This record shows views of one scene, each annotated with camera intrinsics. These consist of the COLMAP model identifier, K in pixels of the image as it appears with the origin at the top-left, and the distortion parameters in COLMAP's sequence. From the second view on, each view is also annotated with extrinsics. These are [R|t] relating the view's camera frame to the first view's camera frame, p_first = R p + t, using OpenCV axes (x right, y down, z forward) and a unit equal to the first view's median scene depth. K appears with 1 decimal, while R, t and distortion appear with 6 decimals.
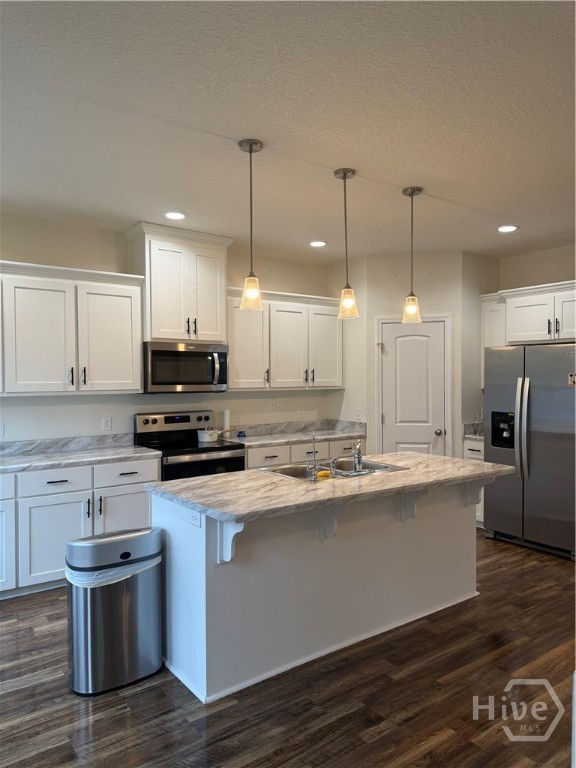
lens RADIAL K [[537.9, 0, 280.9], [0, 537.9, 385.9], [0, 0, 1]] dist [0.069279, -0.081314]
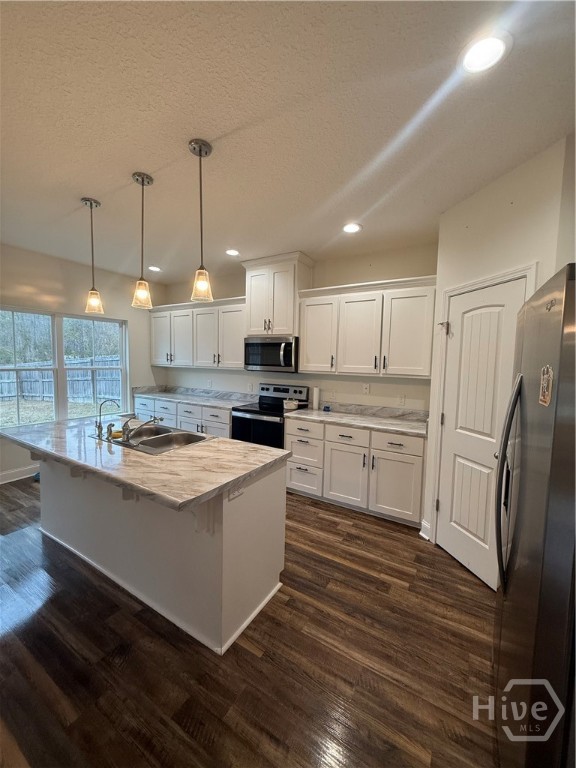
lens RADIAL K [[304.6, 0, 288.1], [0, 304.6, 382.1], [0, 0, 1]] dist [0.000622, 0.000140]
pose [[0.389446, 0.079459, -0.917615, 0.566305], [-0.040058, 0.996790, 0.069313, -0.017151], [0.920178, 0.009764, 0.391379, 0.690680]]
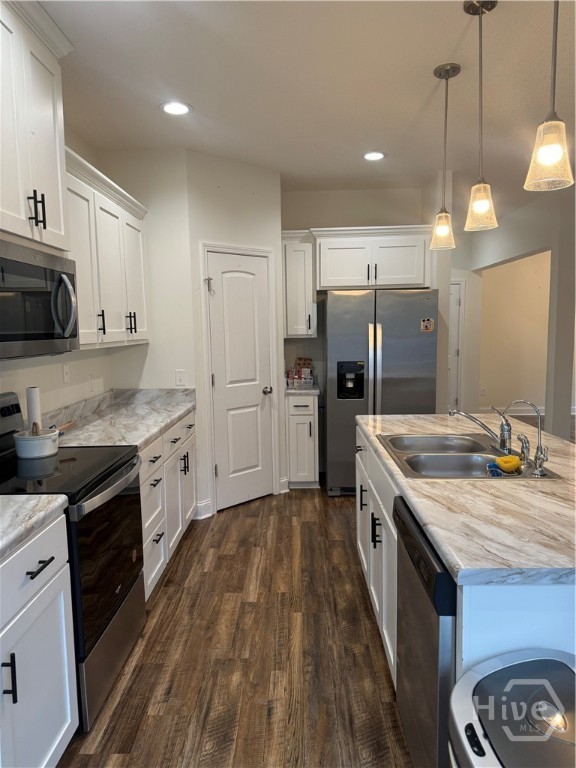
lens RADIAL K [[537.9, 0, 283.1], [0, 537.9, 386.1], [0, 0, 1]] dist [0.069279, -0.081314]
pose [[0.606999, -0.093373, 0.789198, -0.388685], [0.027990, 0.994969, 0.096191, -0.001372], [-0.794209, -0.036298, 0.606559, 0.519631]]
